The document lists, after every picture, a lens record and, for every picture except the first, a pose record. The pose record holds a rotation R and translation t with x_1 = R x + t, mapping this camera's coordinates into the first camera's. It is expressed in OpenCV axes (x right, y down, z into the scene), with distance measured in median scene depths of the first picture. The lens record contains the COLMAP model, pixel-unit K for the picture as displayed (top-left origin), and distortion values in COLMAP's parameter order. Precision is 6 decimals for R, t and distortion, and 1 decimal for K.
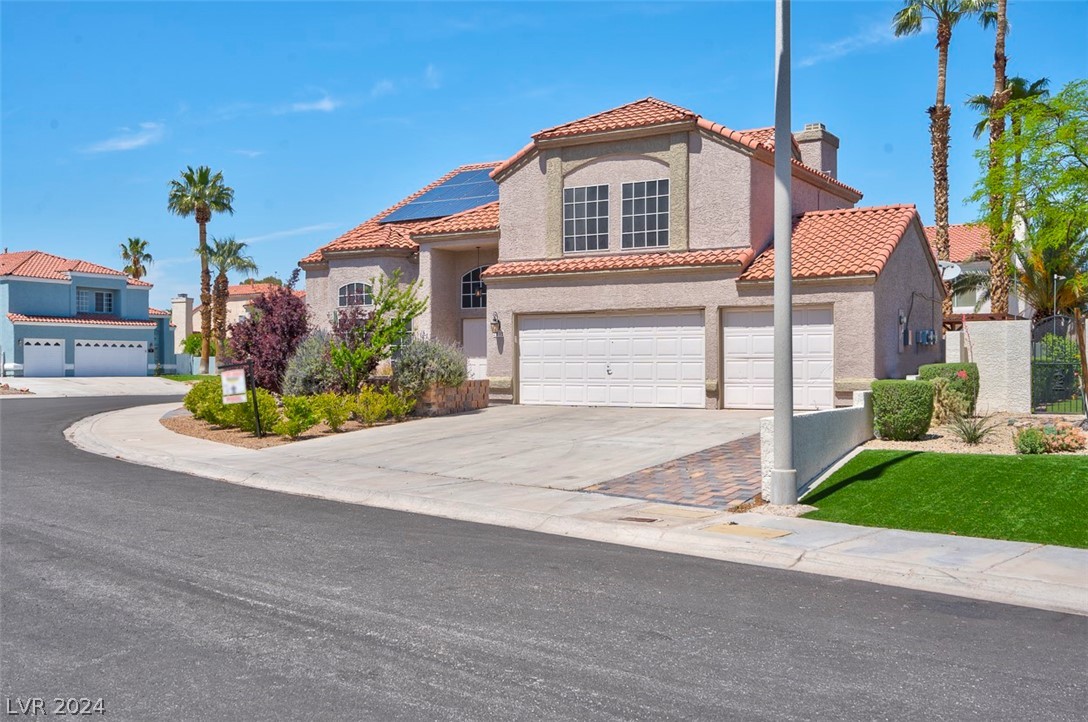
lens RADIAL K [[1091.0, 0, 590.1], [0, 1091.0, 362.9], [0, 0, 1]] dist [-0.002794, 0.000457]
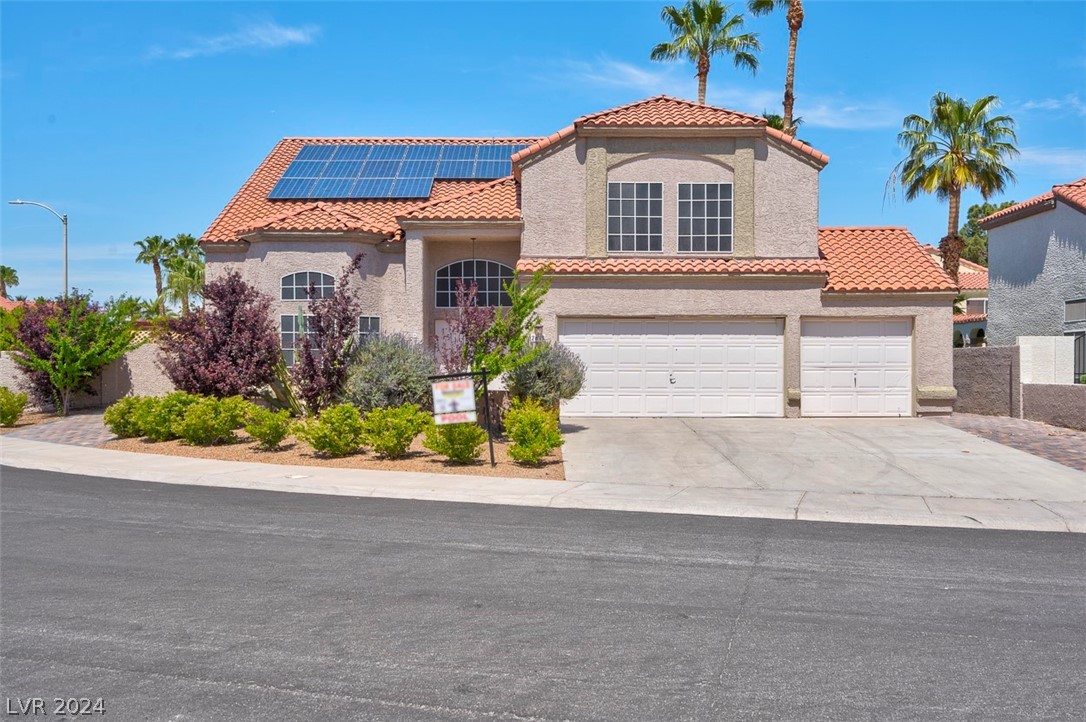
lens RADIAL K [[1089.0, 0, 589.0], [0, 1089.0, 362.9], [0, 0, 1]] dist [-0.002794, 0.000457]
pose [[0.851337, 0.005832, 0.524587, -0.538911], [-0.003593, 0.999980, -0.005287, -0.002165], [-0.524607, 0.002616, 0.851341, 0.232344]]
